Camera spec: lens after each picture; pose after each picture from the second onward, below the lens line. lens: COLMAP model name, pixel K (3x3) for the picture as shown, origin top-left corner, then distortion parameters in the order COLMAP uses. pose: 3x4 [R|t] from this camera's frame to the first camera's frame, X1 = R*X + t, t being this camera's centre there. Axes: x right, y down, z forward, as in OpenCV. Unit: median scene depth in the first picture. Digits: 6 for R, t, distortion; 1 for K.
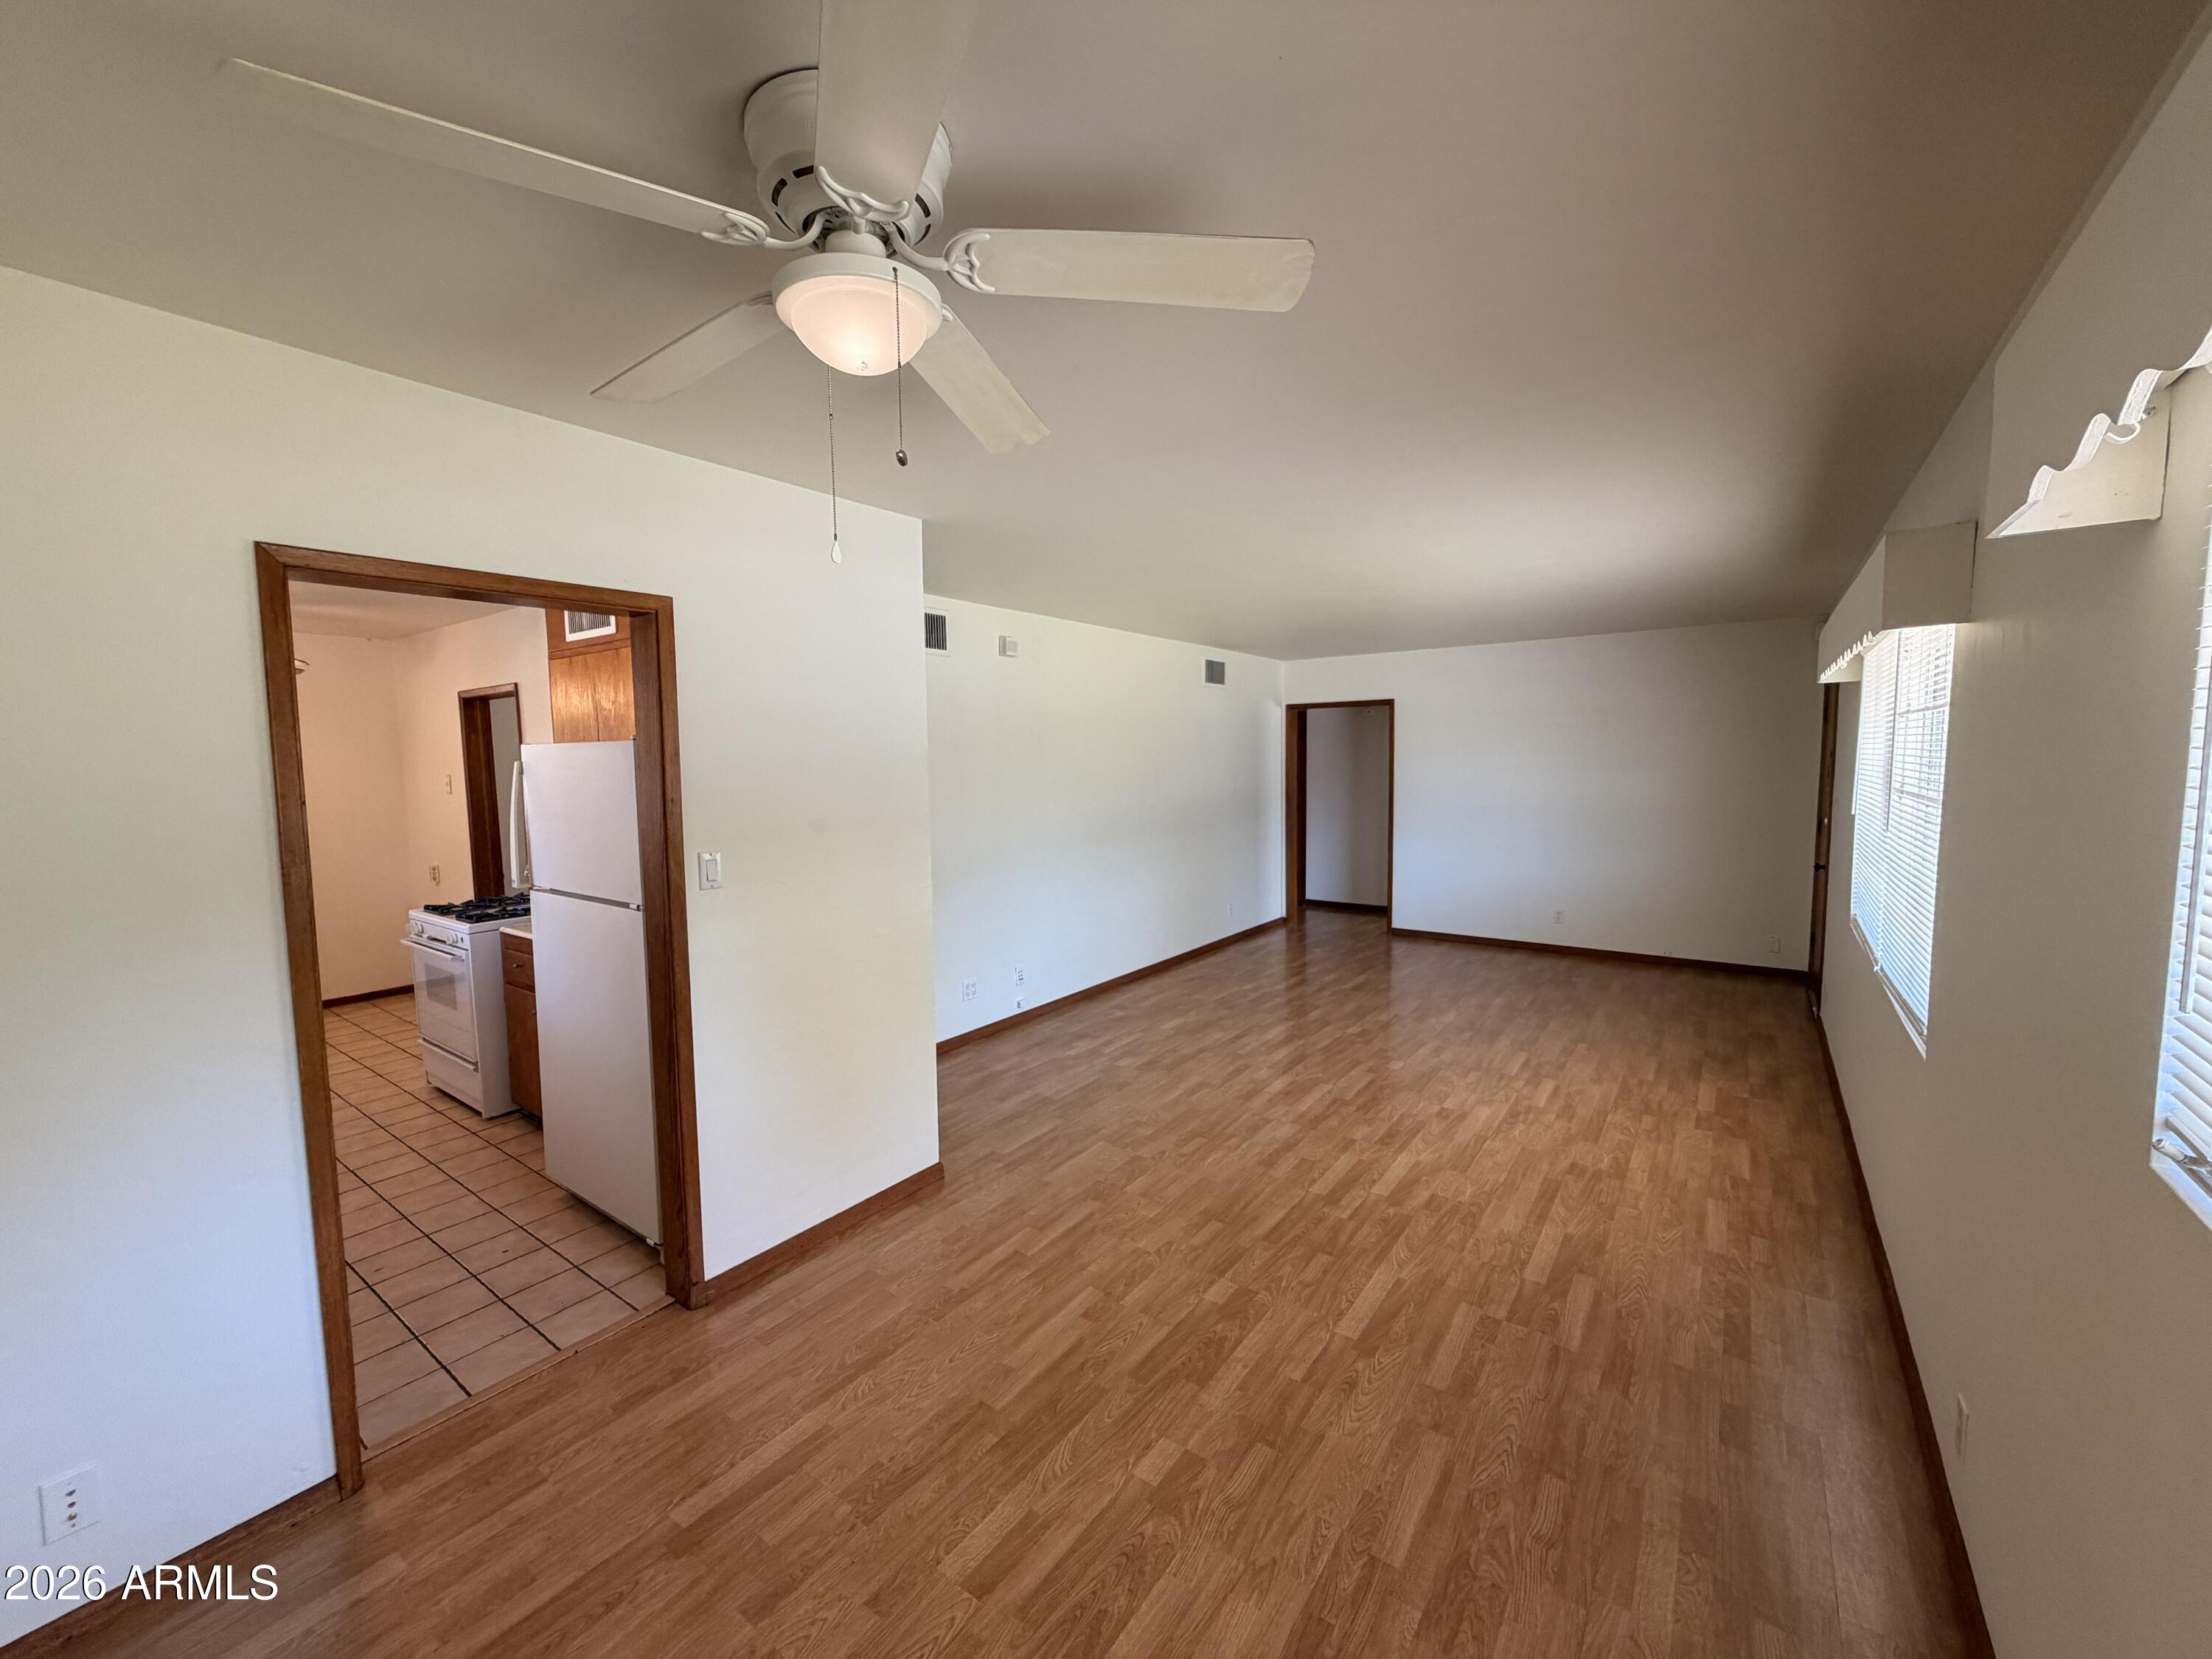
lens RADIAL K [[891.6, 0, 1112.3], [0, 891.6, 813.6], [0, 0, 1]] dist [-0.007410, -0.000393]
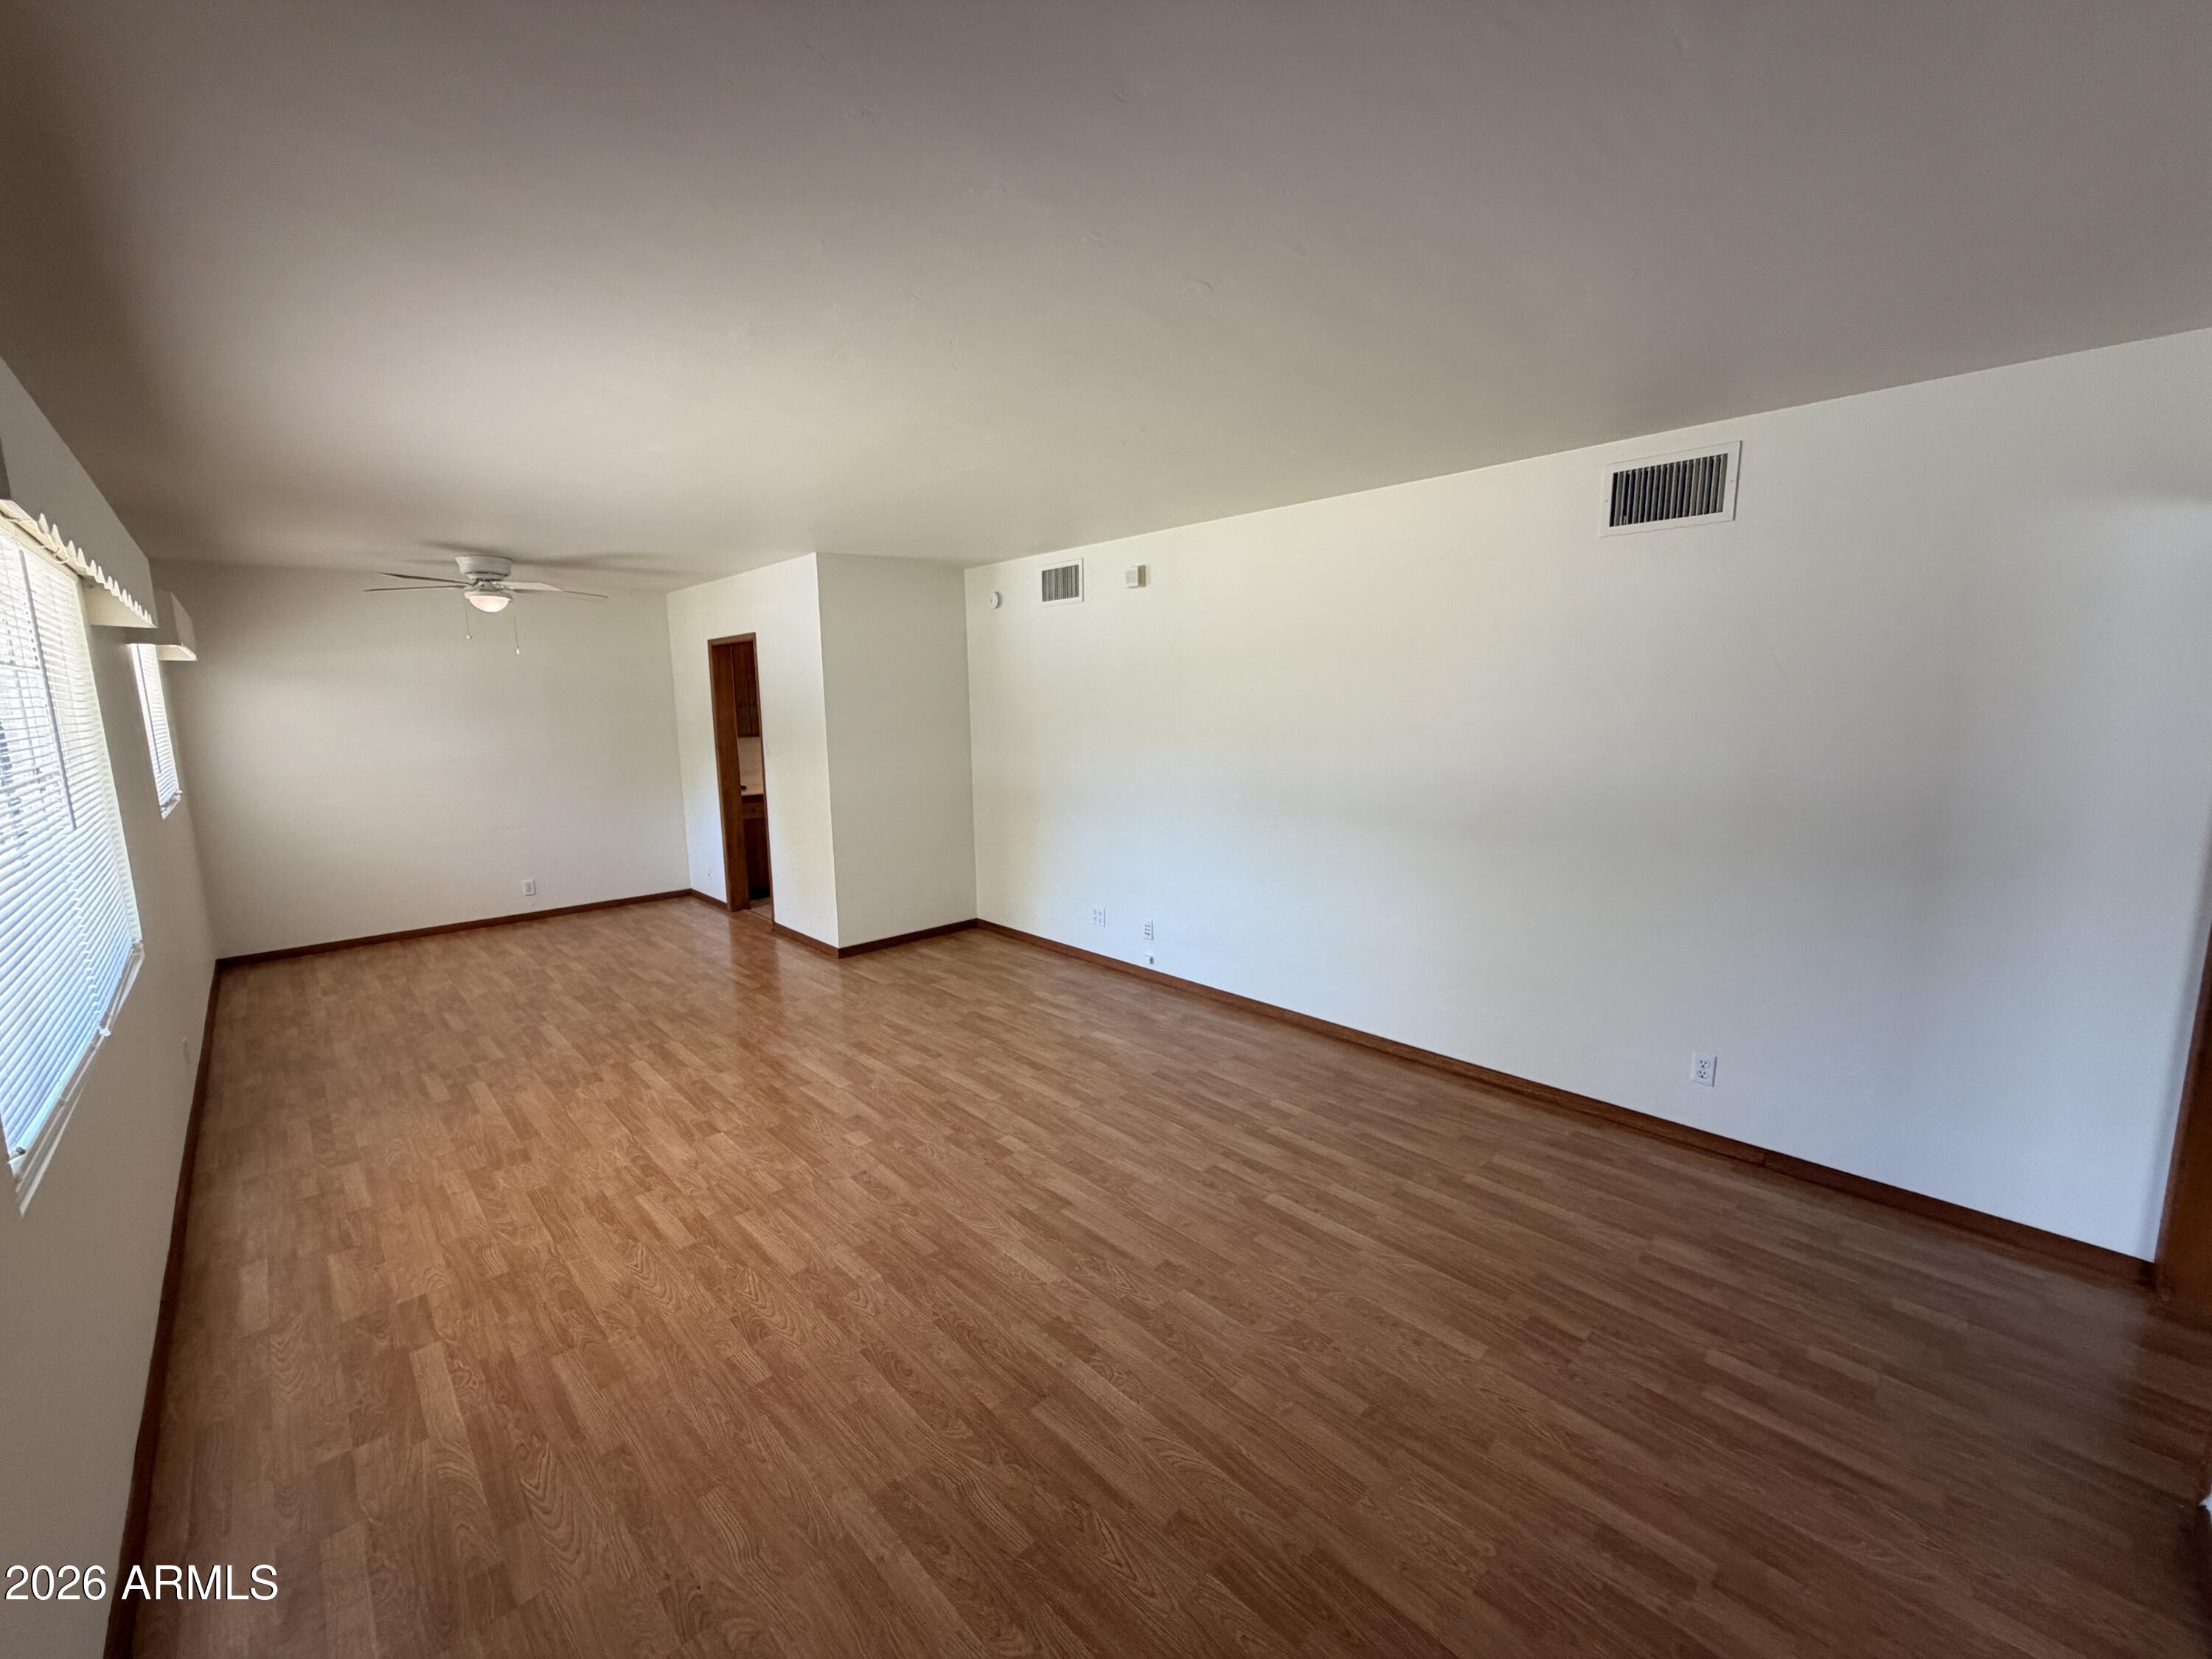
lens RADIAL K [[891.6, 0, 1113.8], [0, 891.6, 851.6], [0, 0, 1]] dist [-0.007410, -0.000393]
pose [[-0.188551, 0.187082, -0.964079, 1.058880], [-0.049806, 0.978603, 0.199641, -0.115472], [0.980800, 0.085660, -0.175198, 1.485009]]
